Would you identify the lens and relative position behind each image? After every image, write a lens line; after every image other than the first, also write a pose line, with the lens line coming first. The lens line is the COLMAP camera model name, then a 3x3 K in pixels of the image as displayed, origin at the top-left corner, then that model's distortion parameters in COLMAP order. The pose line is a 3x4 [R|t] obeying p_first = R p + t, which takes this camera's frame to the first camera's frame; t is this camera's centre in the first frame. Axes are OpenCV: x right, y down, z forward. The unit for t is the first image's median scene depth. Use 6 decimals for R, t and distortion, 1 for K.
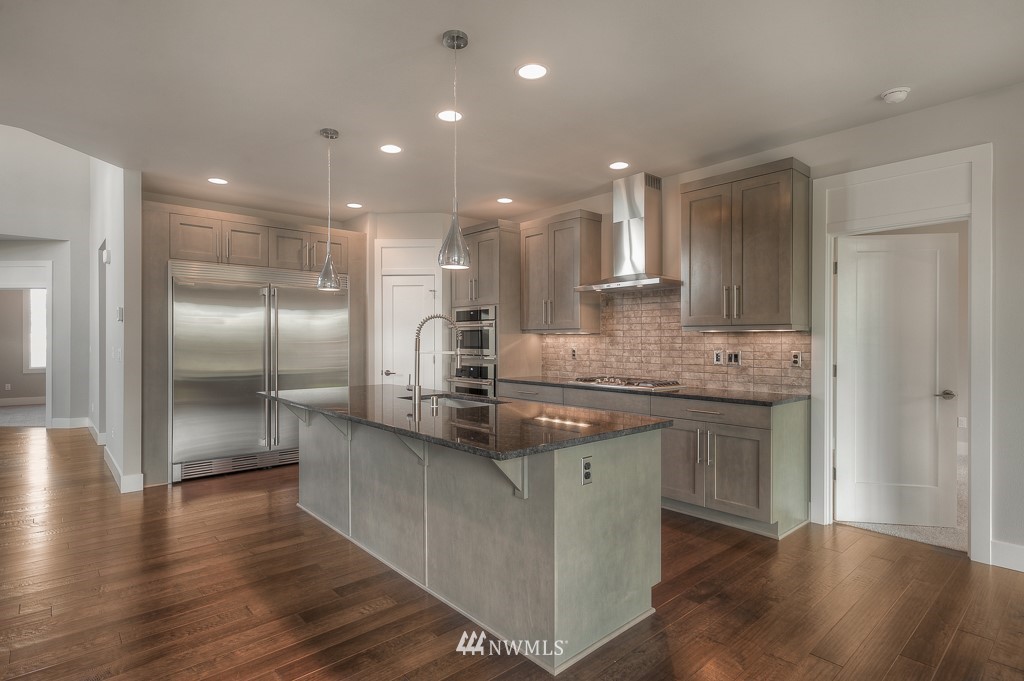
lens RADIAL K [[521.3, 0, 516.9], [0, 521.3, 341.1], [0, 0, 1]] dist [0.005822, -0.000047]
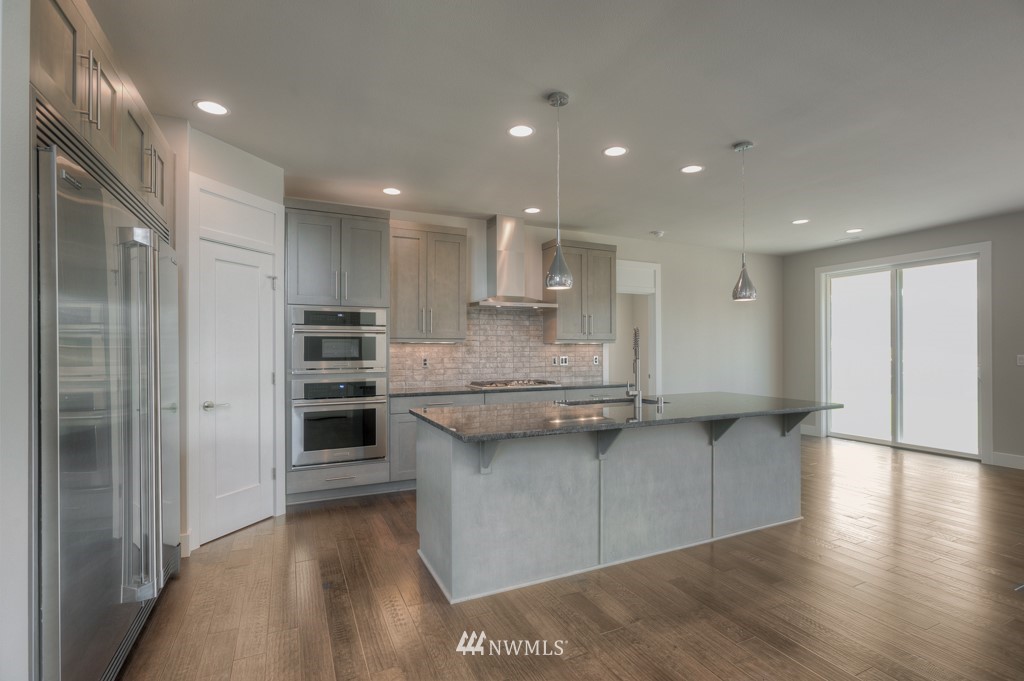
lens RADIAL K [[482.2, 0, 514.7], [0, 482.2, 343.2], [0, 0, 1]] dist [-0.005676, -0.000782]
pose [[0.282543, 0.010608, 0.959196, -0.822059], [0.003399, 0.999921, -0.012060, -0.002265], [-0.959249, 0.006668, 0.282484, 0.633072]]
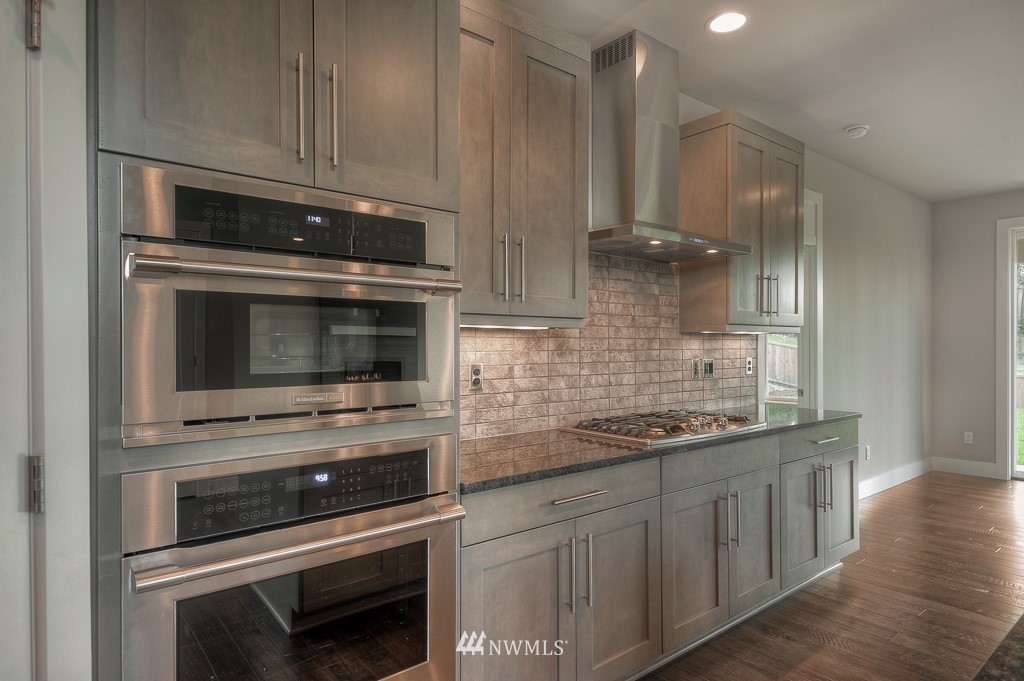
lens RADIAL K [[583.2, 0, 518.8], [0, 583.2, 346.3], [0, 0, 1]] dist [0.018979, -0.007300]
pose [[0.049272, -0.003384, 0.998780, -0.377934], [0.001352, 0.999994, 0.003322, -0.002212], [-0.998785, 0.001187, 0.049276, 1.051434]]
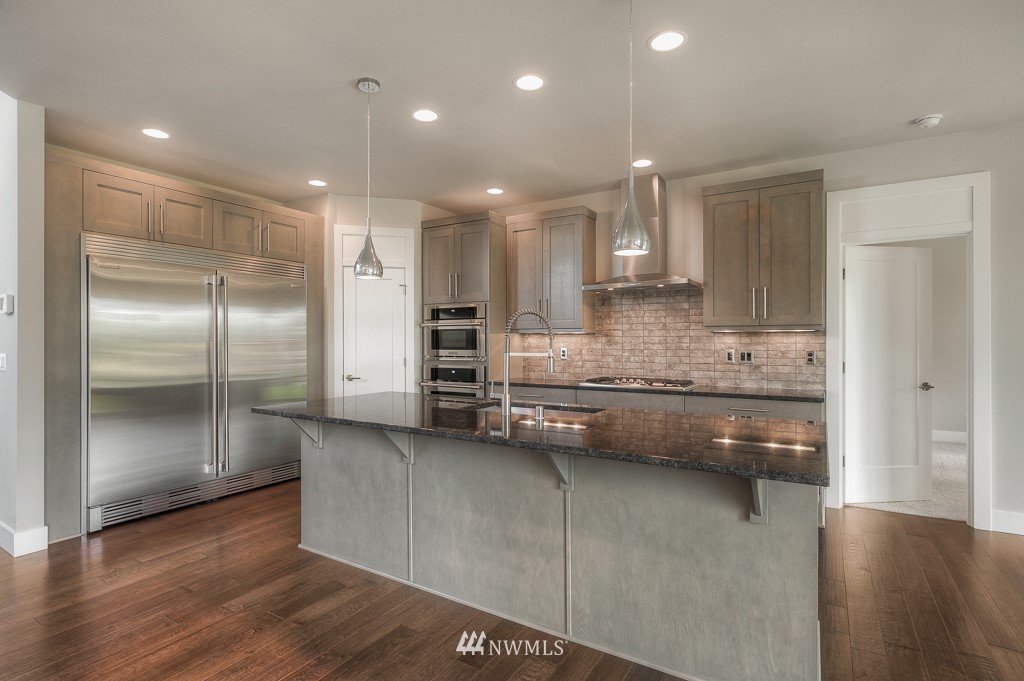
lens RADIAL K [[498.5, 0, 516.0], [0, 498.5, 340.8], [0, 0, 1]] dist [-0.003038, 0.001503]
pose [[0.958459, -0.001694, 0.285224, -0.268690], [0.002041, 0.999997, -0.000919, 0.000154], [-0.285221, 0.001463, 0.958461, 0.146058]]
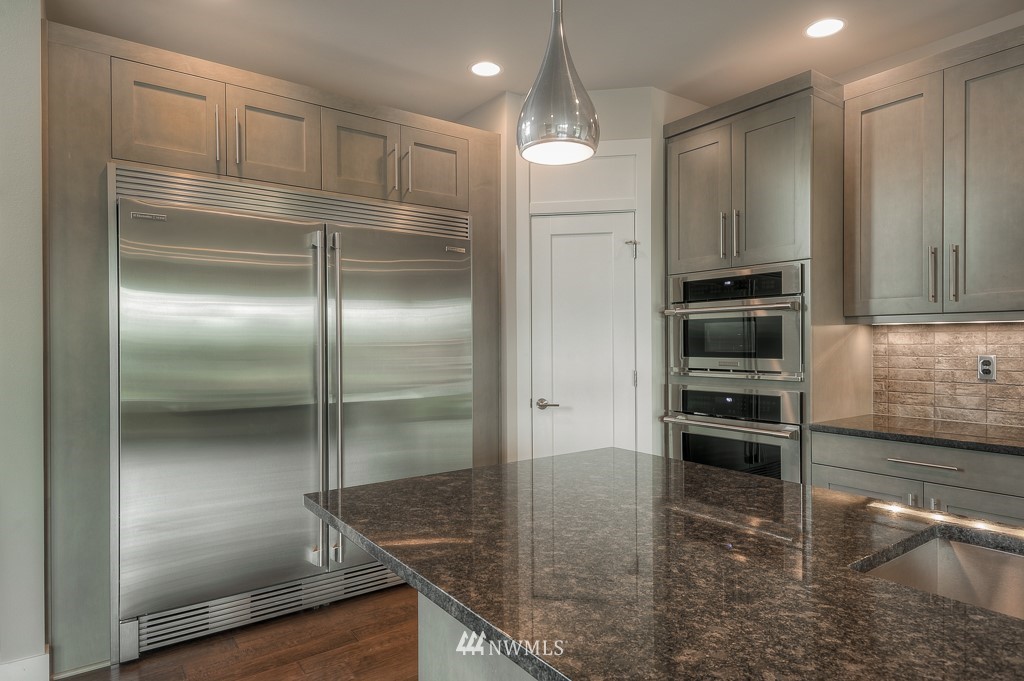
lens RADIAL K [[583.2, 0, 519.3], [0, 583.2, 347.0], [0, 0, 1]] dist [0.018979, -0.007300]
pose [[0.995041, -0.003913, -0.099388, -0.260629], [0.004627, 0.999965, 0.006952, 0.000499], [0.099358, -0.007377, 0.995024, 0.518098]]
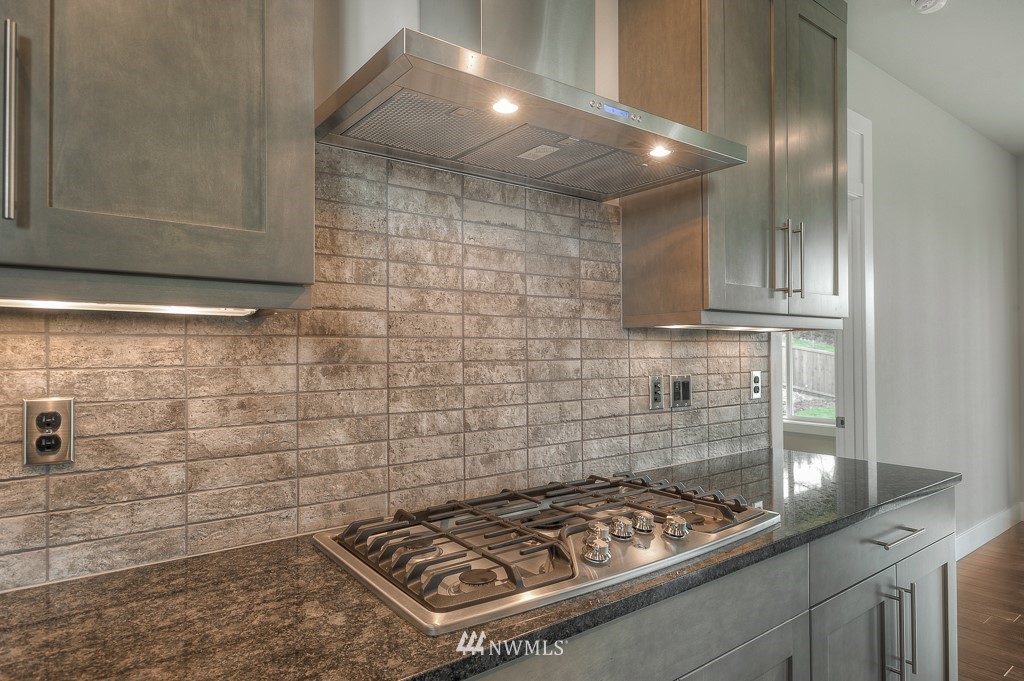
lens RADIAL K [[583.2, 0, 519.9], [0, 583.2, 345.0], [0, 0, 1]] dist [0.018979, -0.007300]
pose [[0.086074, 0.009346, 0.996245, -0.068771], [0.006151, 0.999932, -0.009912, -0.001441], [-0.996270, 0.006981, 0.086010, 0.931193]]
